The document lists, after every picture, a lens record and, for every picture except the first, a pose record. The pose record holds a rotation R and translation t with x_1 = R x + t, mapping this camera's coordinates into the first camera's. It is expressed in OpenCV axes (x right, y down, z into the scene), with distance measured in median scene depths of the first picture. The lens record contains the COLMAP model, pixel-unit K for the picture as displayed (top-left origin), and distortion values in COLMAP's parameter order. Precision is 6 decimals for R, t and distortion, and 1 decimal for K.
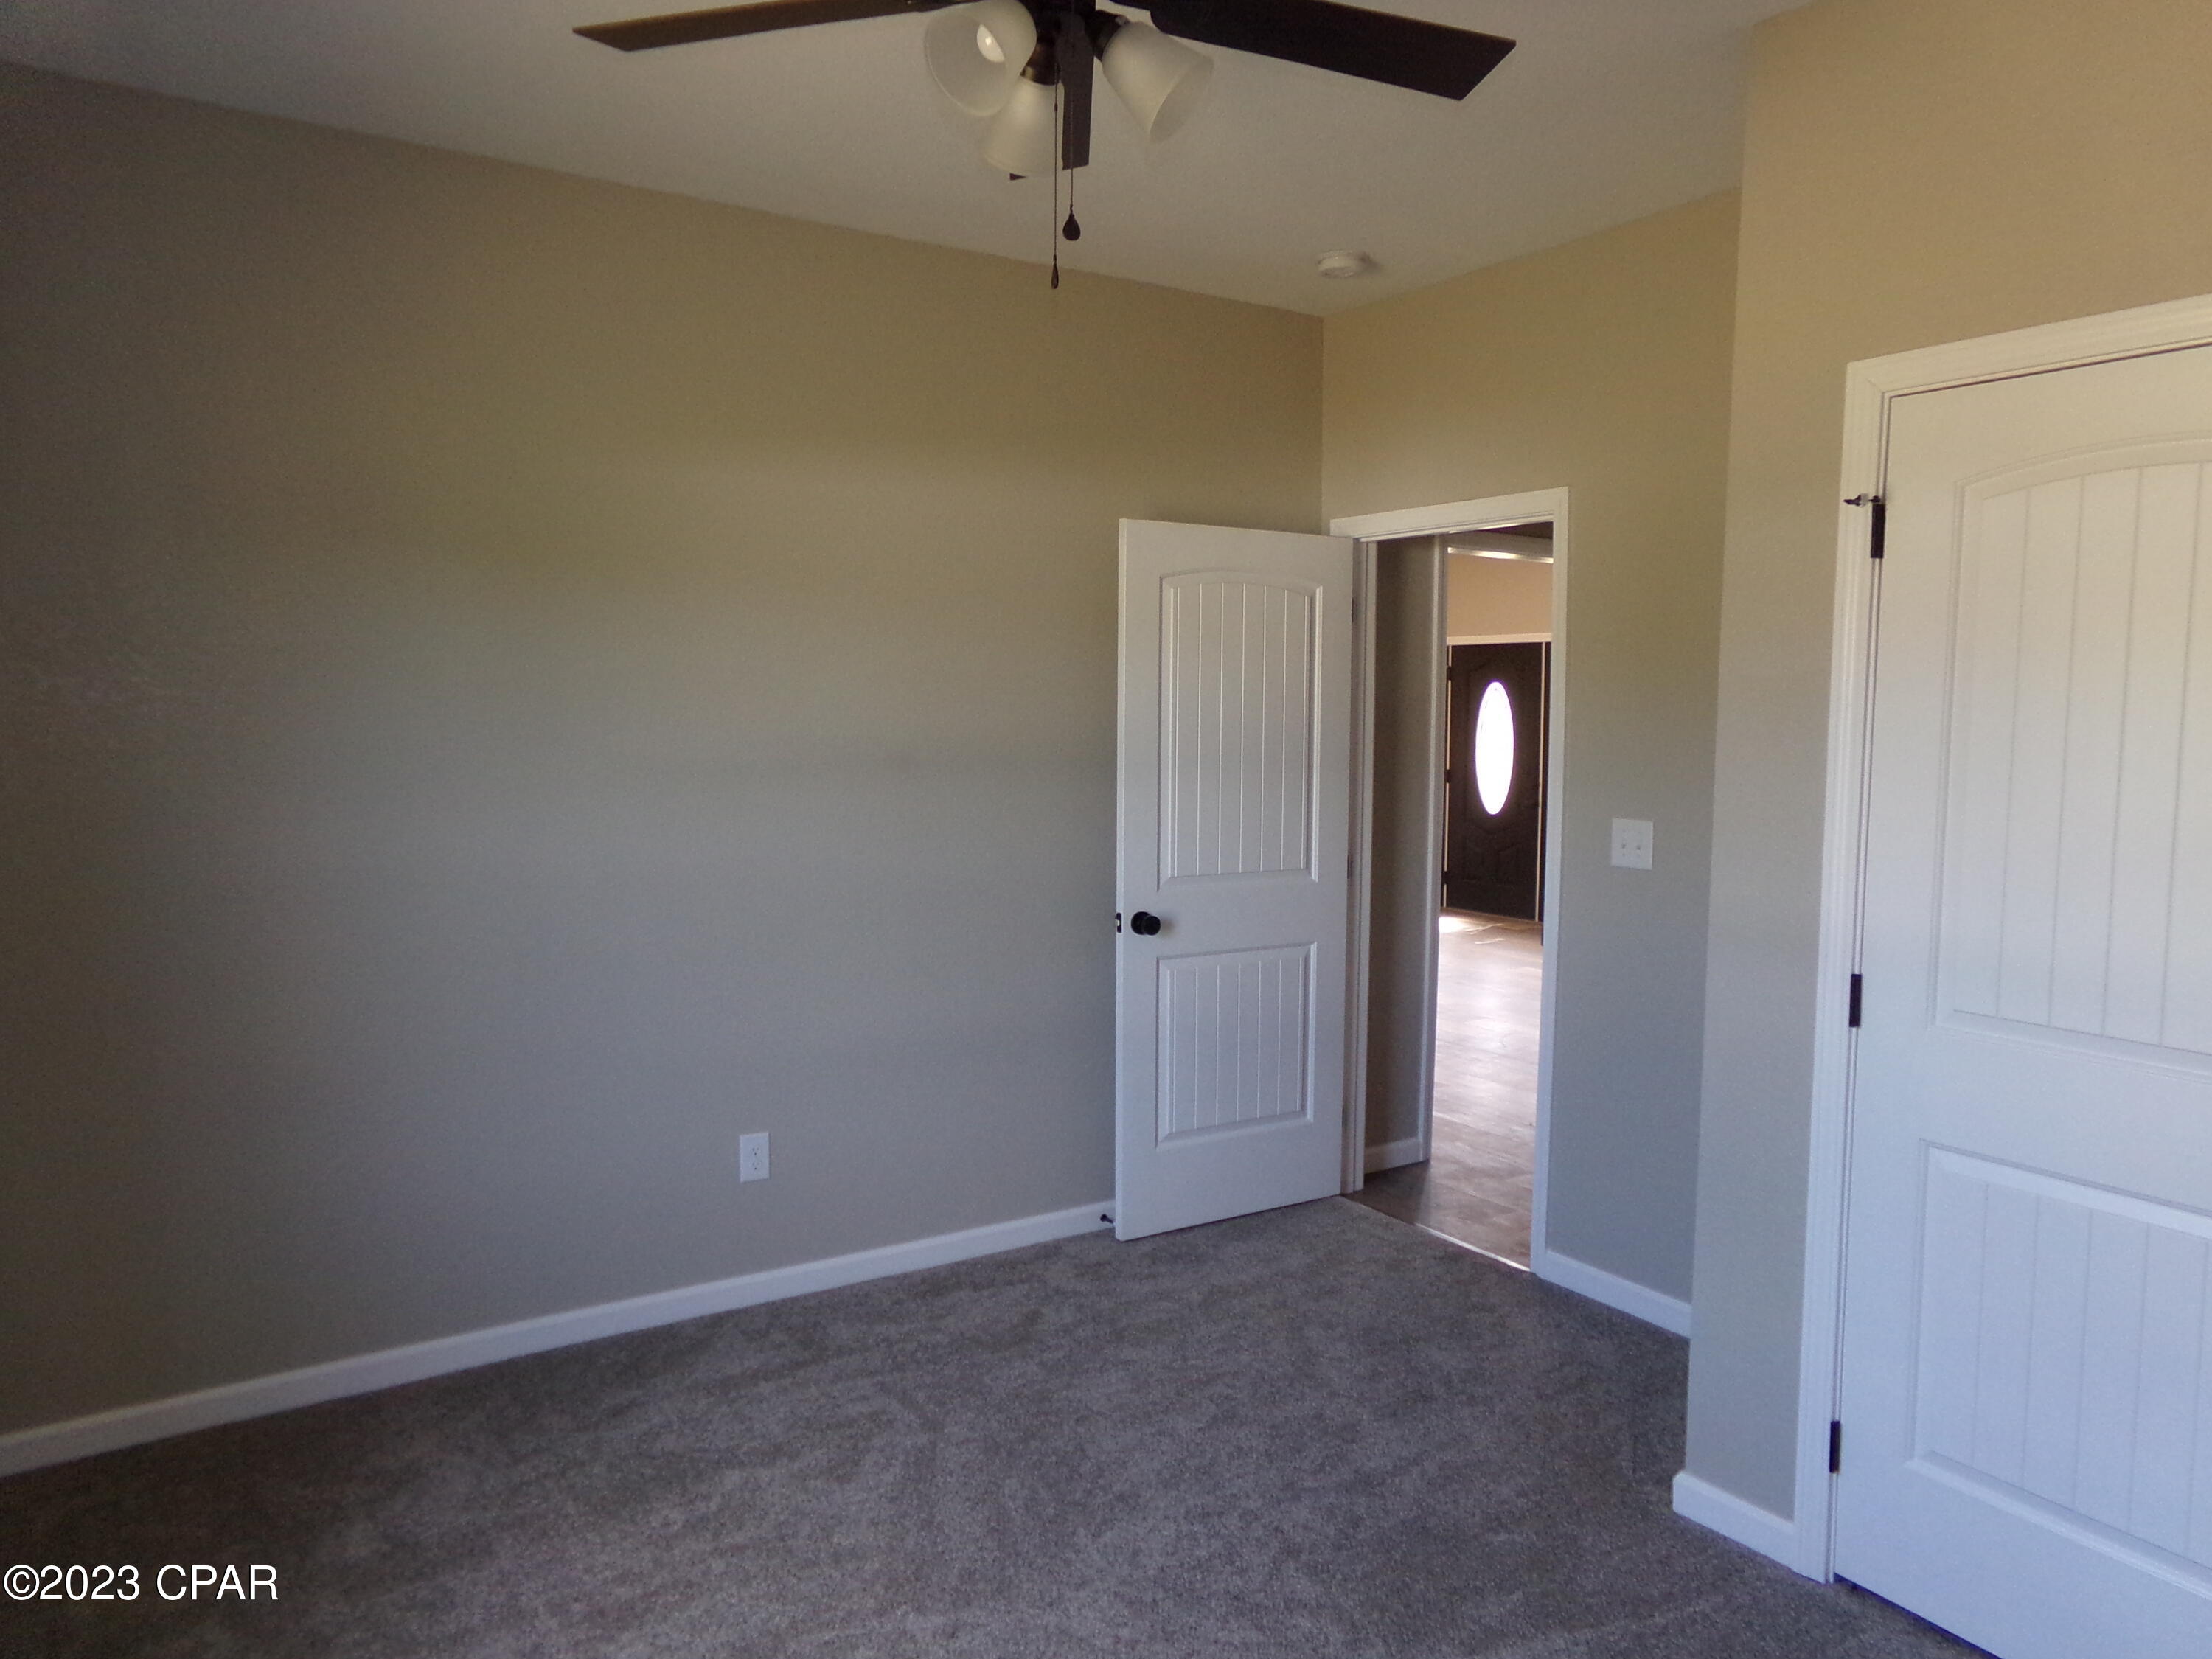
lens RADIAL K [[1537.6, 0, 1100.8], [0, 1537.6, 826.4], [0, 0, 1]] dist [-0.047763, 0.052154]
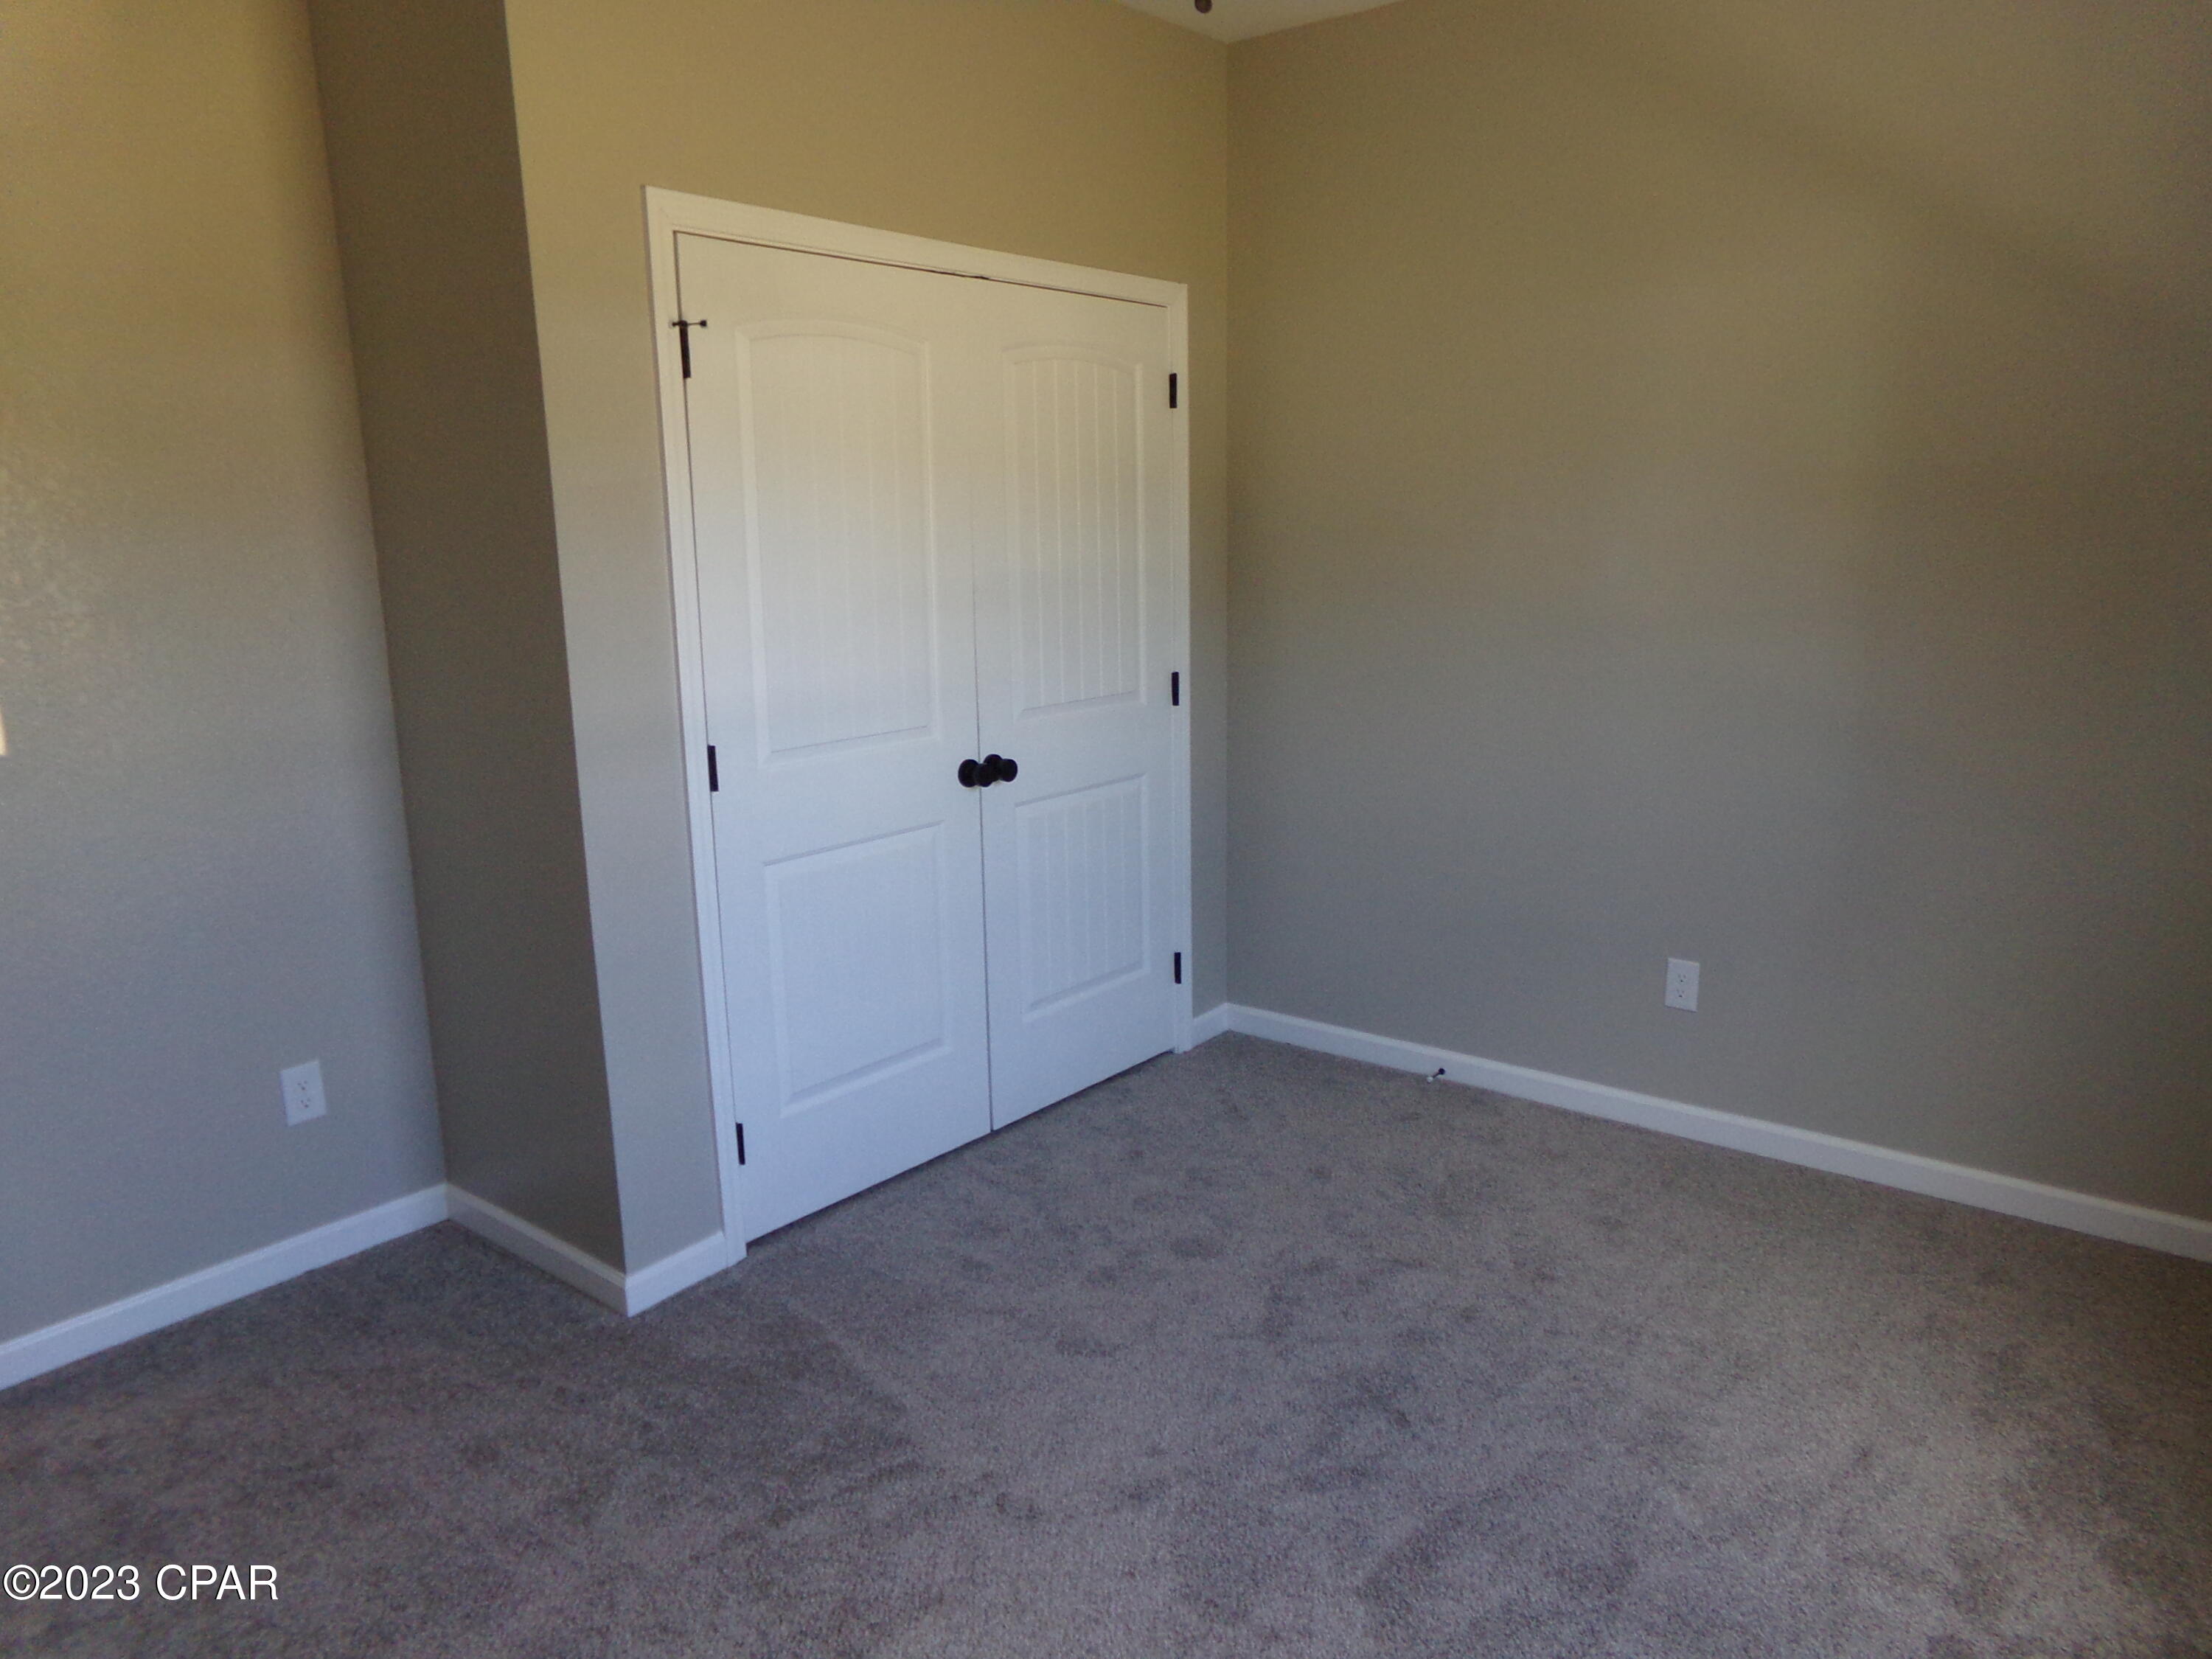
lens RADIAL K [[1537.6, 0, 1102.4], [0, 1537.6, 845.2], [0, 0, 1]] dist [-0.047763, 0.052154]
pose [[-0.326886, -0.200464, 0.923558, -0.790230], [0.094567, 0.965401, 0.243017, -0.098067], [-0.940321, 0.166776, -0.296619, 1.233911]]
